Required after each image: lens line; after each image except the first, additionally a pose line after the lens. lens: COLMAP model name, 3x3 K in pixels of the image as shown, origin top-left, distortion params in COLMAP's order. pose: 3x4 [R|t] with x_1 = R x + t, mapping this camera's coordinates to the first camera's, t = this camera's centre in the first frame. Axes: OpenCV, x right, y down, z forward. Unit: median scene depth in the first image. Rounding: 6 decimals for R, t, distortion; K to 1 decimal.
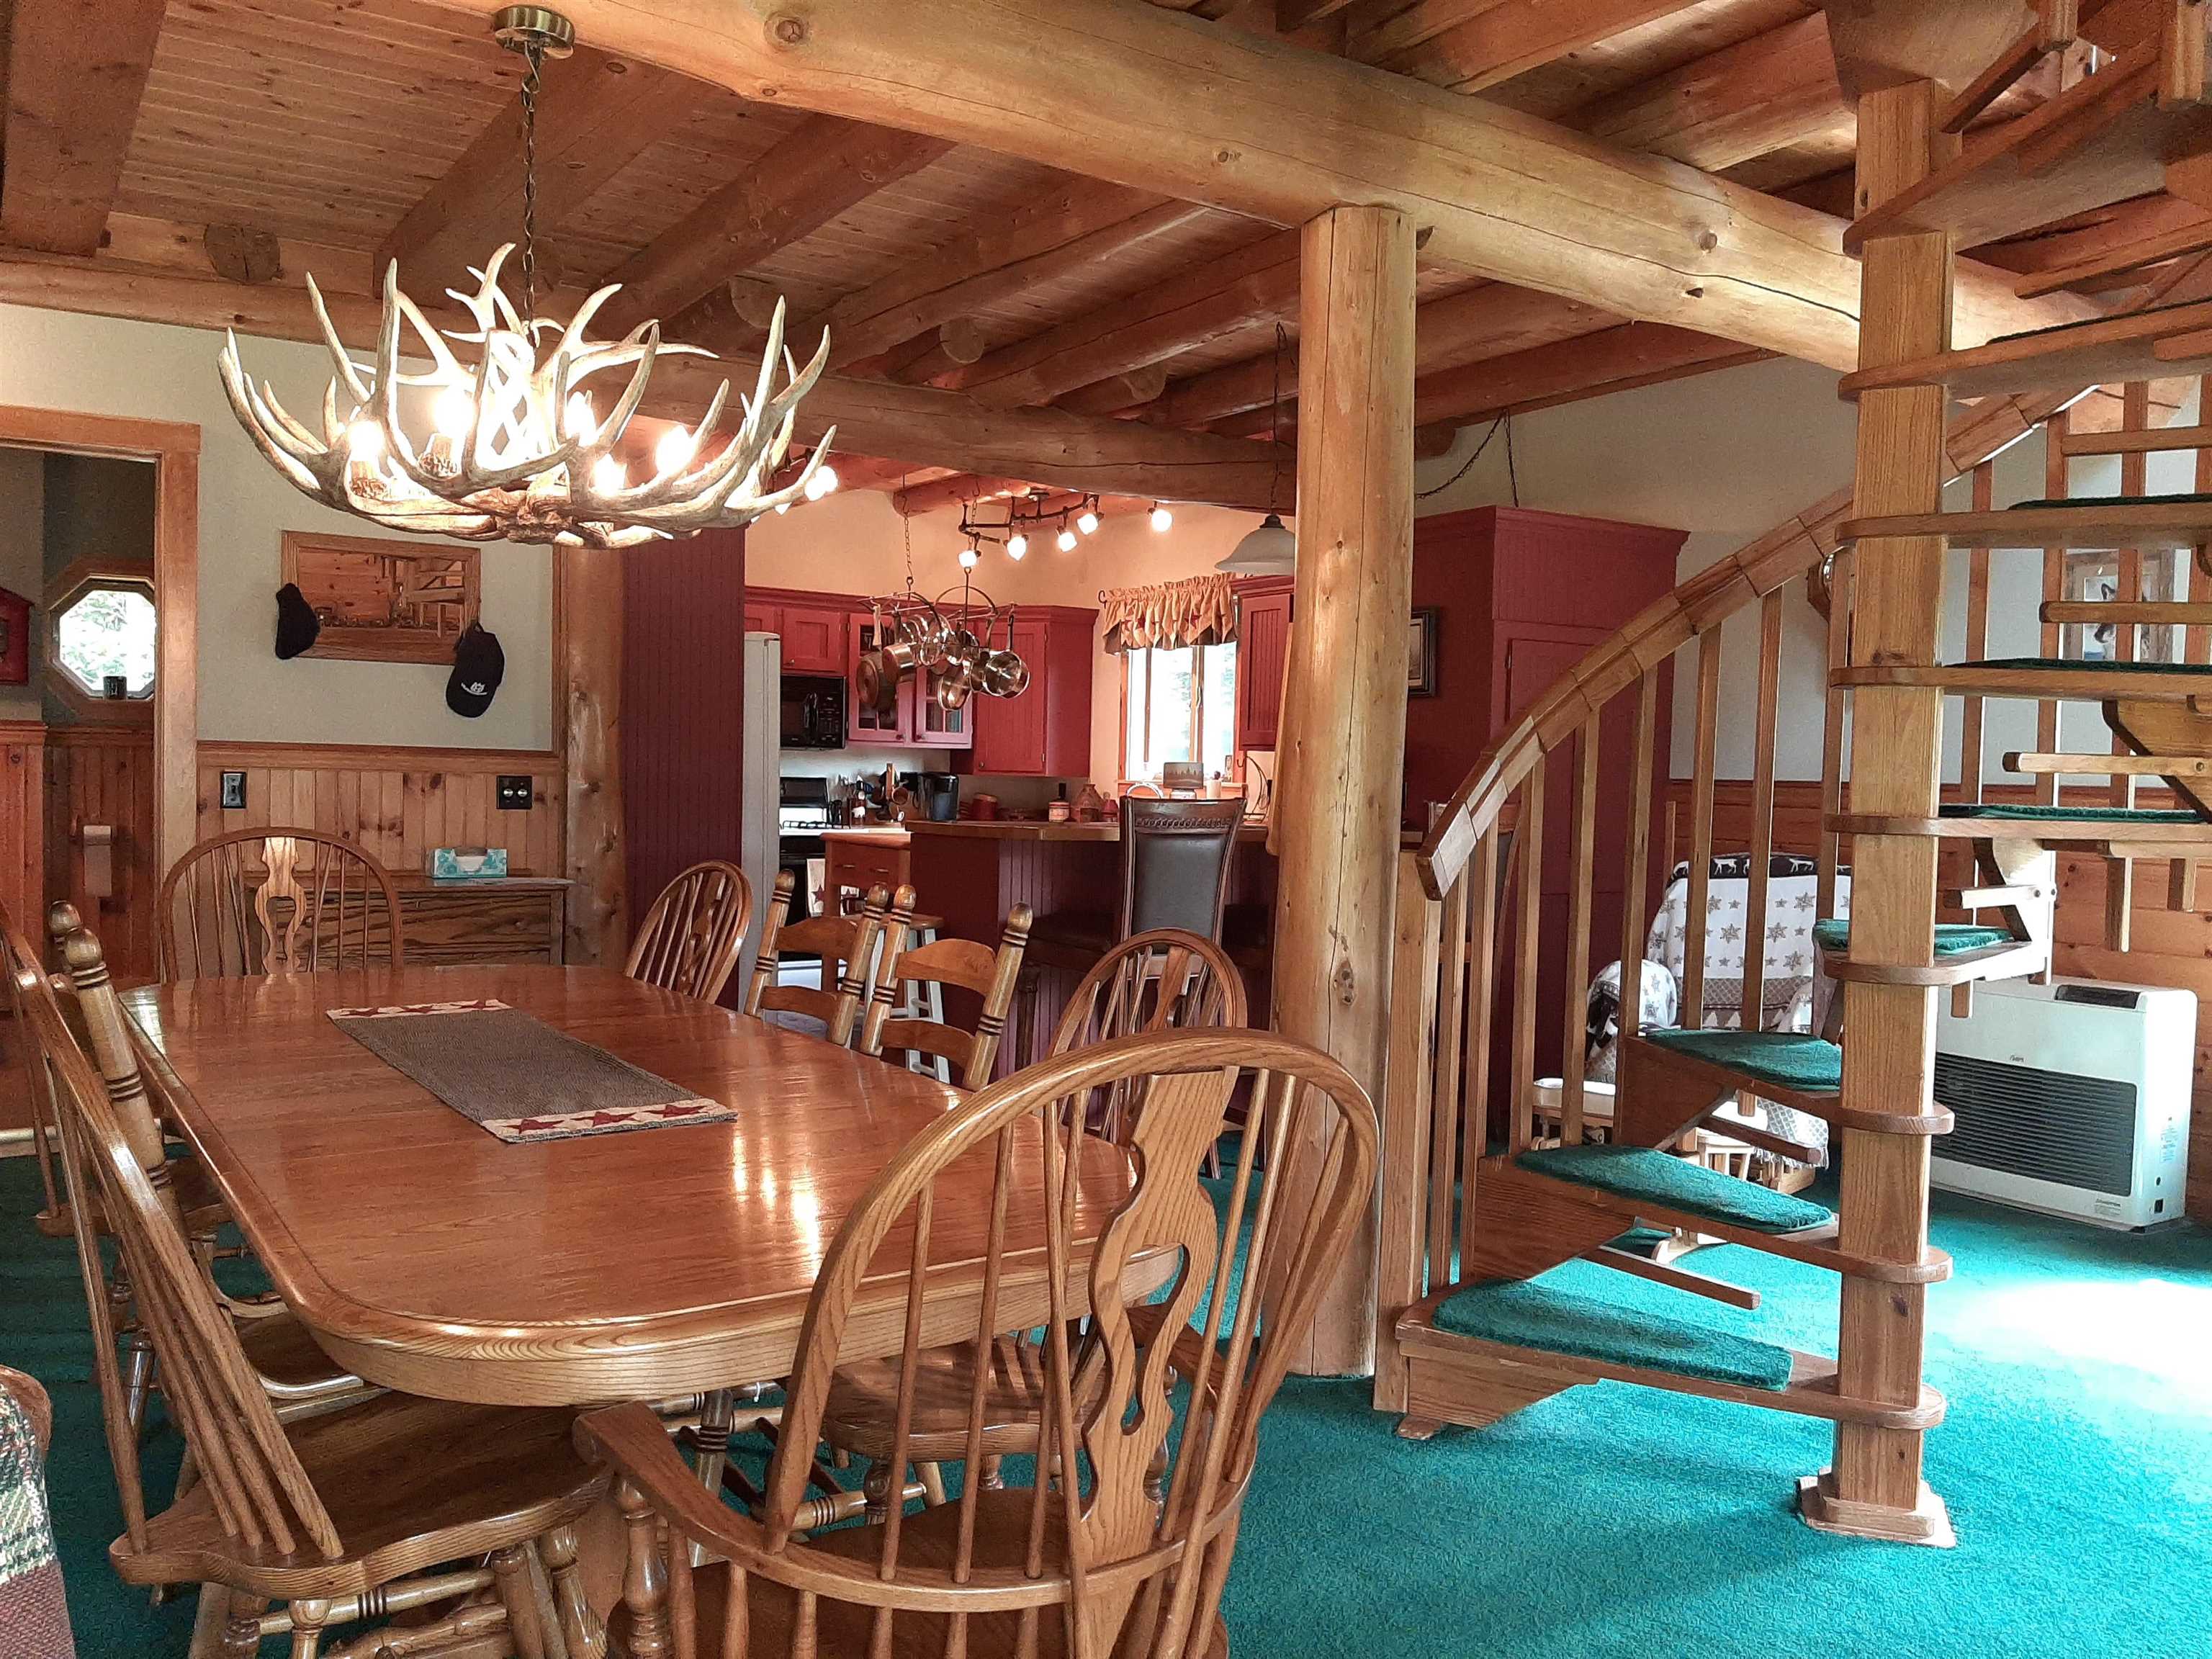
lens RADIAL K [[1707.4, 0, 1106.0], [0, 1707.4, 829.5], [0, 0, 1]] dist [0.002927, -0.003823]
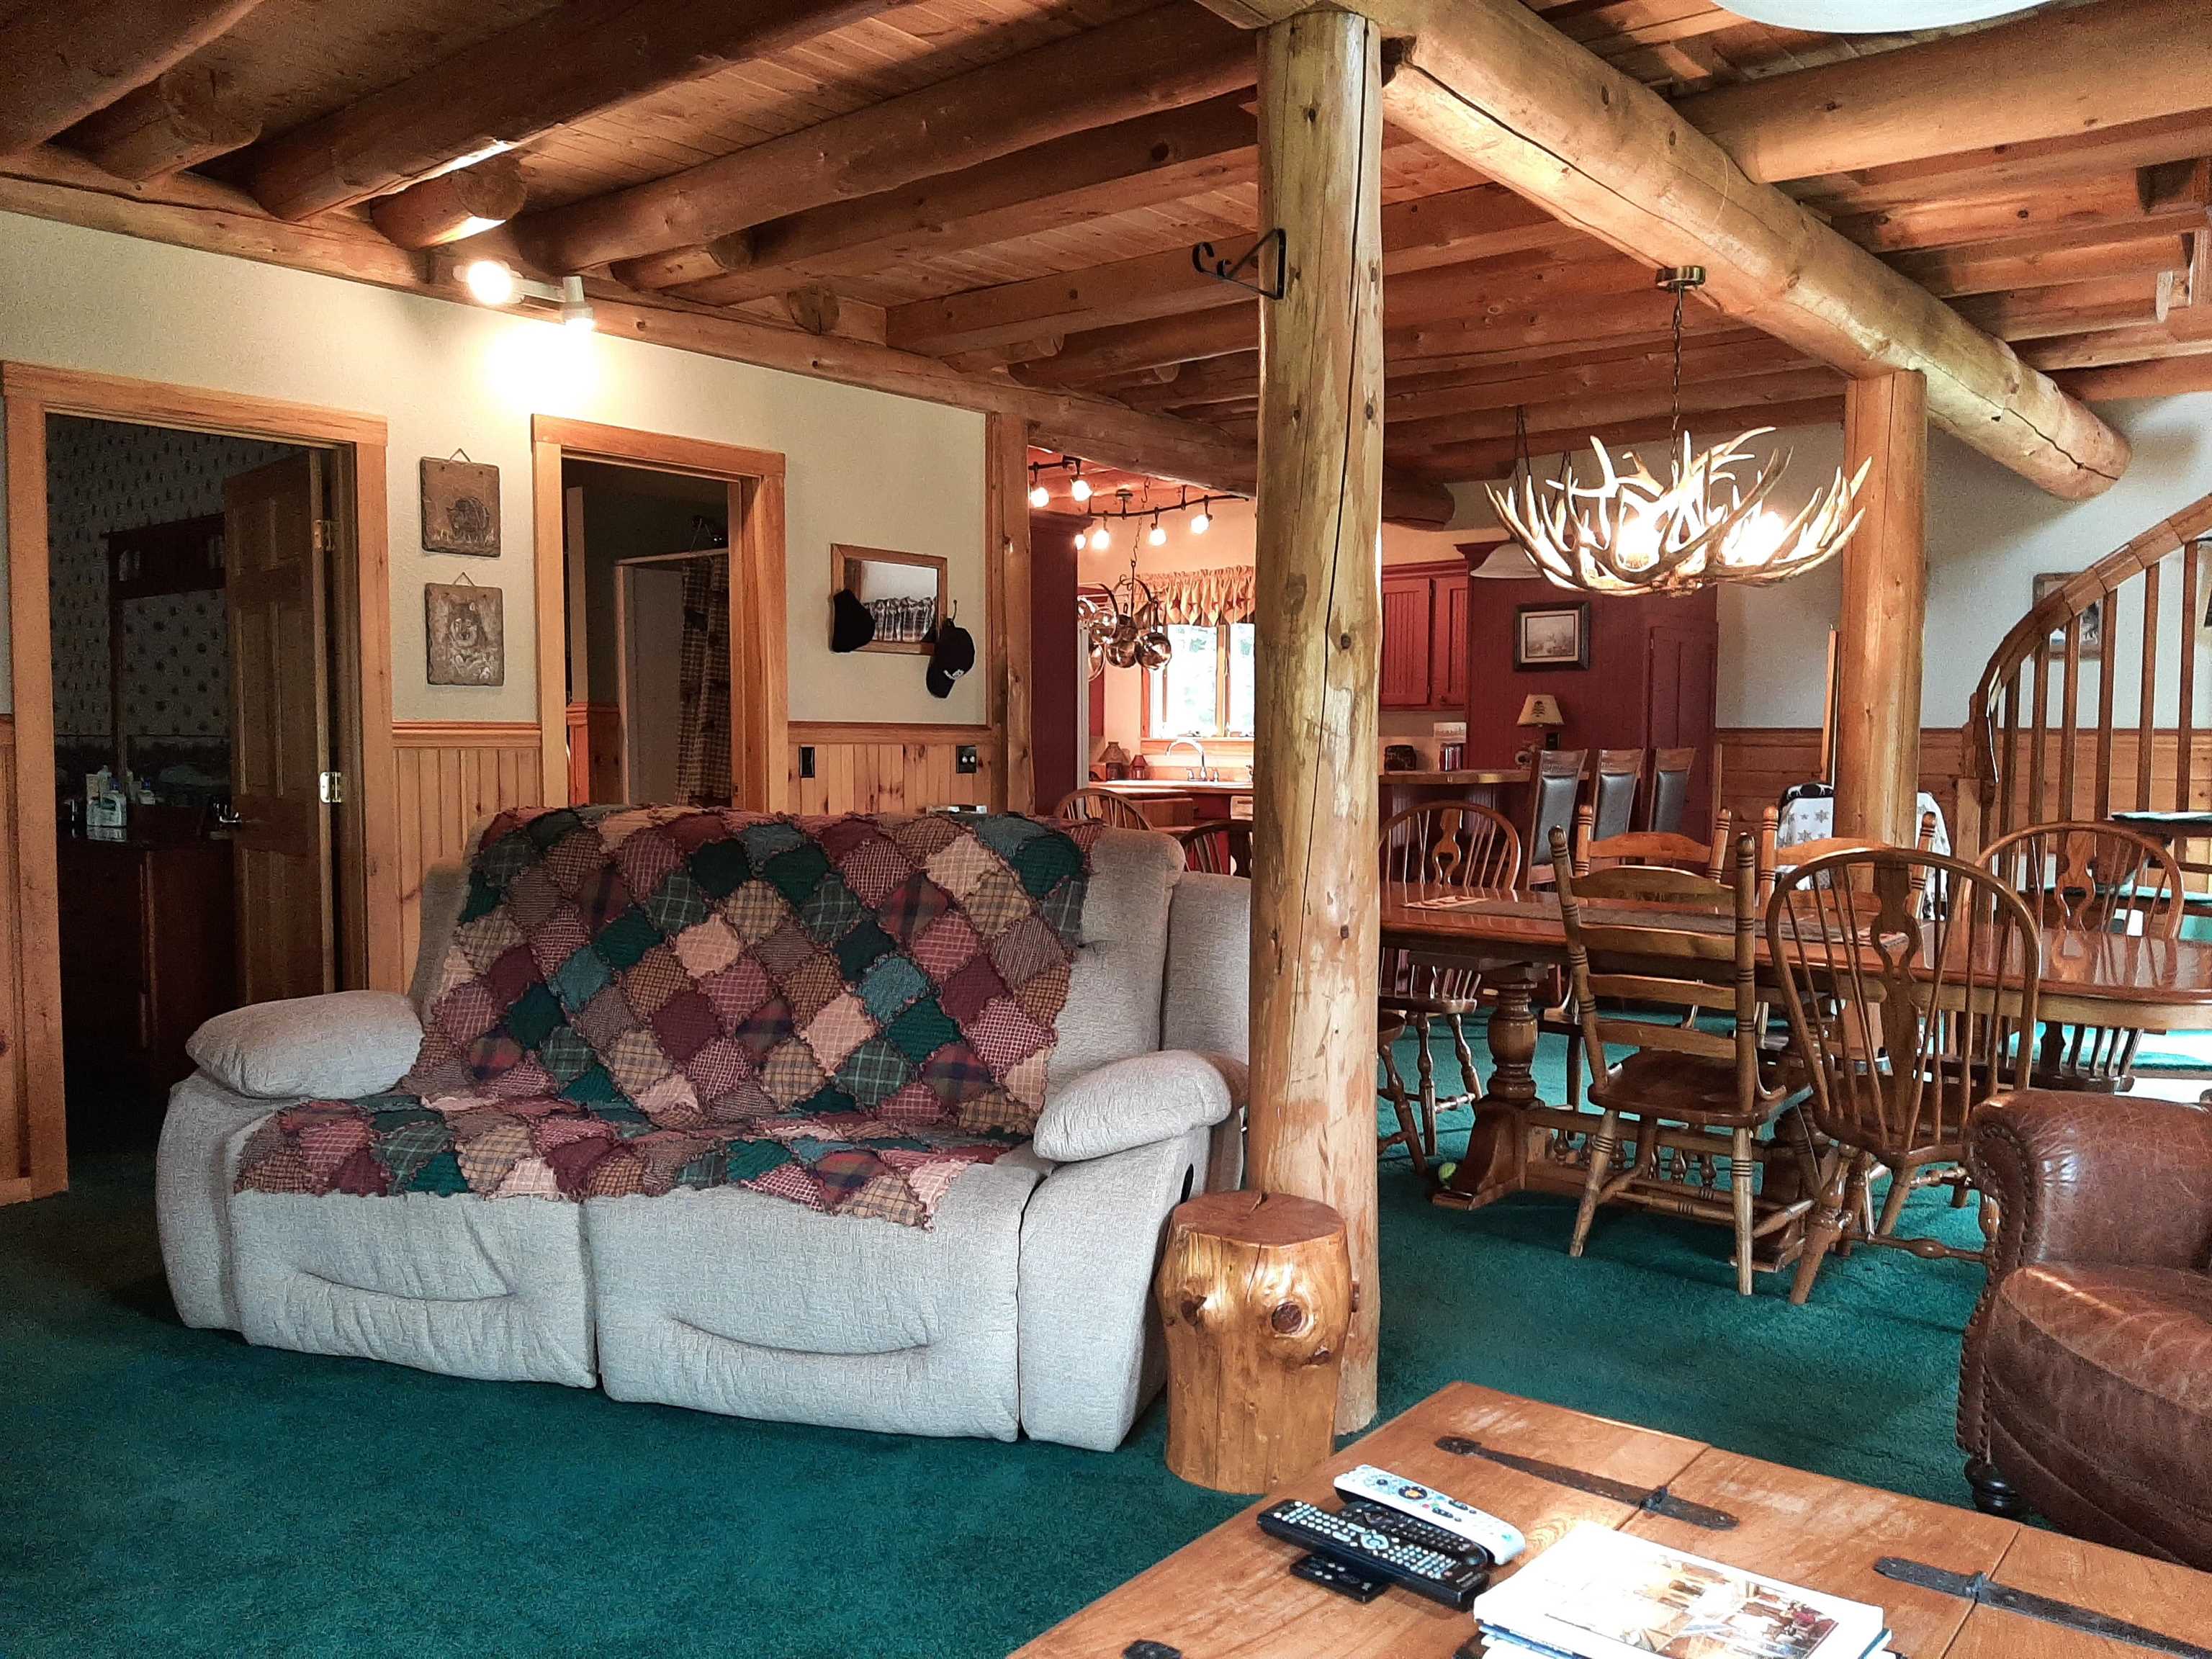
lens RADIAL K [[1707.4, 0, 1106.0], [0, 1707.4, 829.5], [0, 0, 1]] dist [0.002927, -0.003823]
pose [[0.956014, -0.035940, 0.291110, -0.658305], [0.028069, 0.999120, 0.031170, -0.007517], [-0.291974, -0.021628, 0.956182, -0.194581]]
